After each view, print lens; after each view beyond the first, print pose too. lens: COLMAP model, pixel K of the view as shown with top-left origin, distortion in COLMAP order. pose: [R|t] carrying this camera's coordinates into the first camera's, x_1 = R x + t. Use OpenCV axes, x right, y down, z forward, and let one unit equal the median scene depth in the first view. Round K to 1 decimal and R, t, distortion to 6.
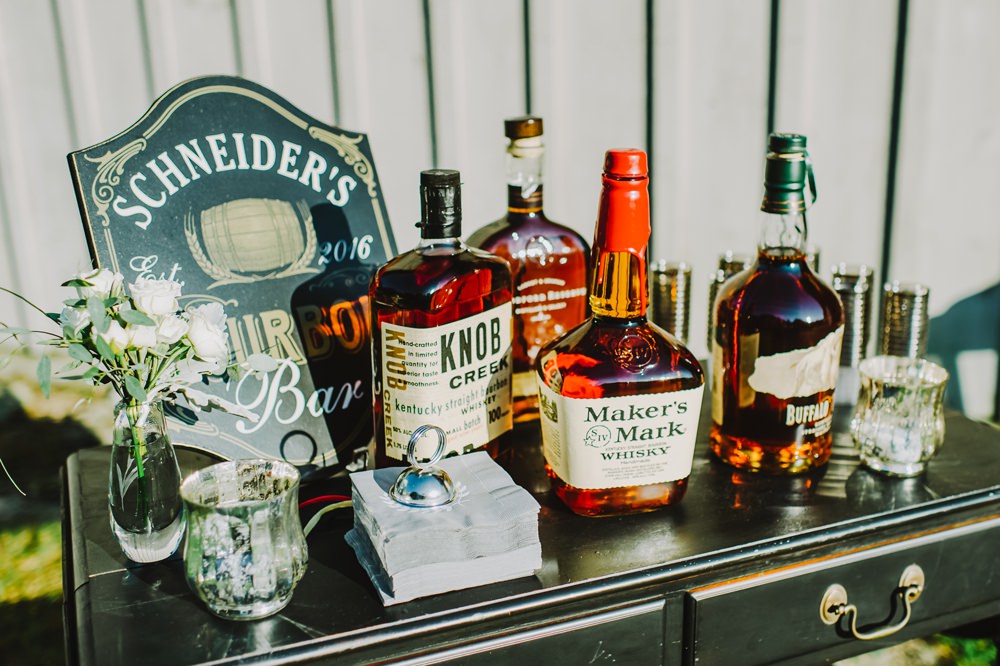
lens RADIAL K [[1006.1, 0, 498.5], [0, 1006.1, 306.2], [0, 0, 1]] dist [-0.001082, 0.009224]
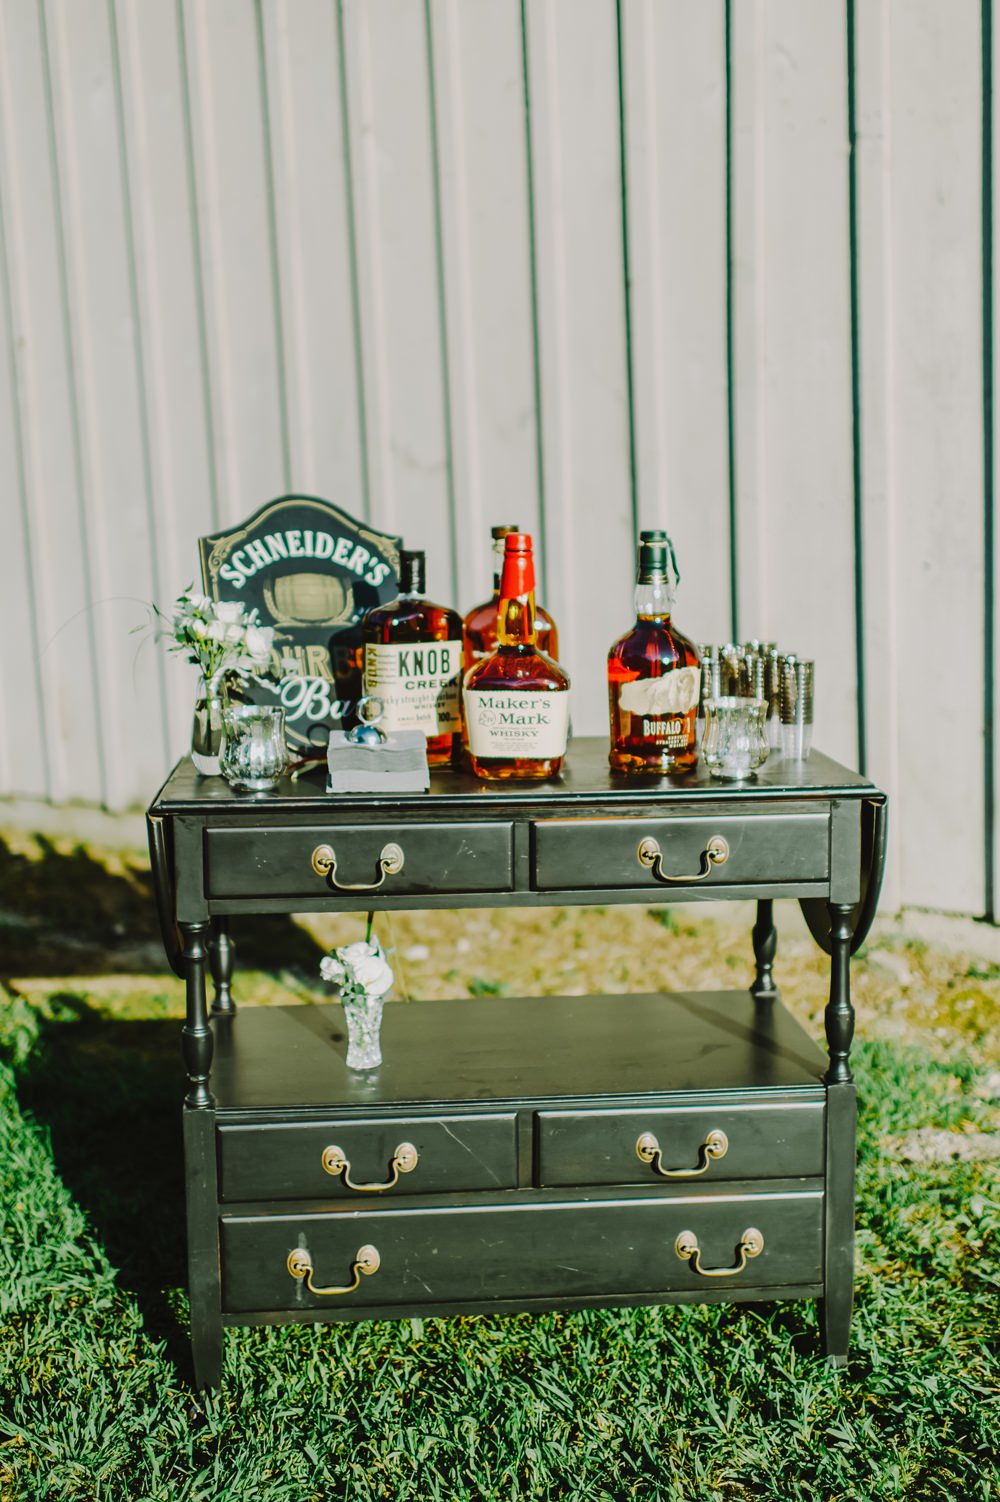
lens RADIAL K [[1511.2, 0, 500.0], [0, 1511.2, 751.0], [0, 0, 1]] dist [-0.001082, 0.009224]
pose [[0.949913, 0.046056, -0.309103, 0.750275], [-0.082536, 0.990935, -0.105996, 0.380722], [0.301419, 0.126199, 0.945103, -1.038108]]
